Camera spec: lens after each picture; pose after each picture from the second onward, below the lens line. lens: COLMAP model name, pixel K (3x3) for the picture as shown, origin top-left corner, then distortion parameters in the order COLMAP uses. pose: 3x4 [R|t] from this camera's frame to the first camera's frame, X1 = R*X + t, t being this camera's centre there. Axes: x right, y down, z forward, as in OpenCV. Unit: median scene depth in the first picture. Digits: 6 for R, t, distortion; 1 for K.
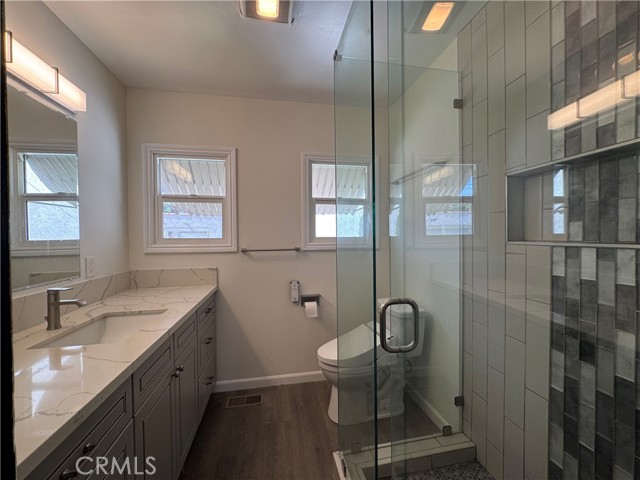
lens RADIAL K [[257.0, 0, 320.0], [0, 257.0, 240.0], [0, 0, 1]] dist [-0.013502, 0.000030]
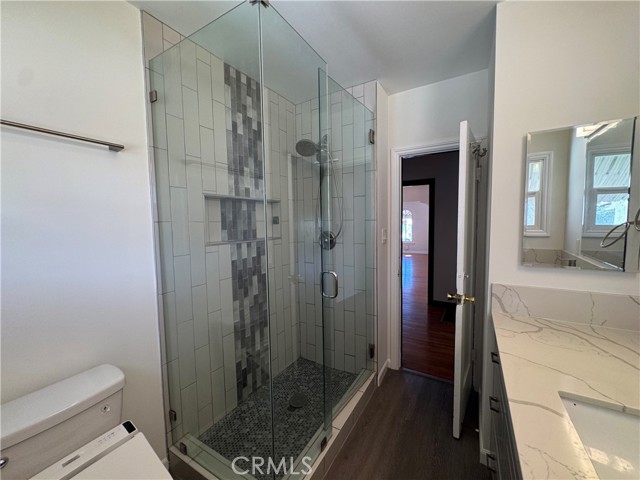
lens RADIAL K [[257.0, 0, 320.0], [0, 257.0, 240.0], [0, 0, 1]] dist [-0.013502, 0.000030]
pose [[-0.758874, -0.024733, 0.650768, -0.762069], [0.030721, 0.996806, 0.073709, -0.126114], [-0.650513, 0.075928, -0.755690, 2.088053]]
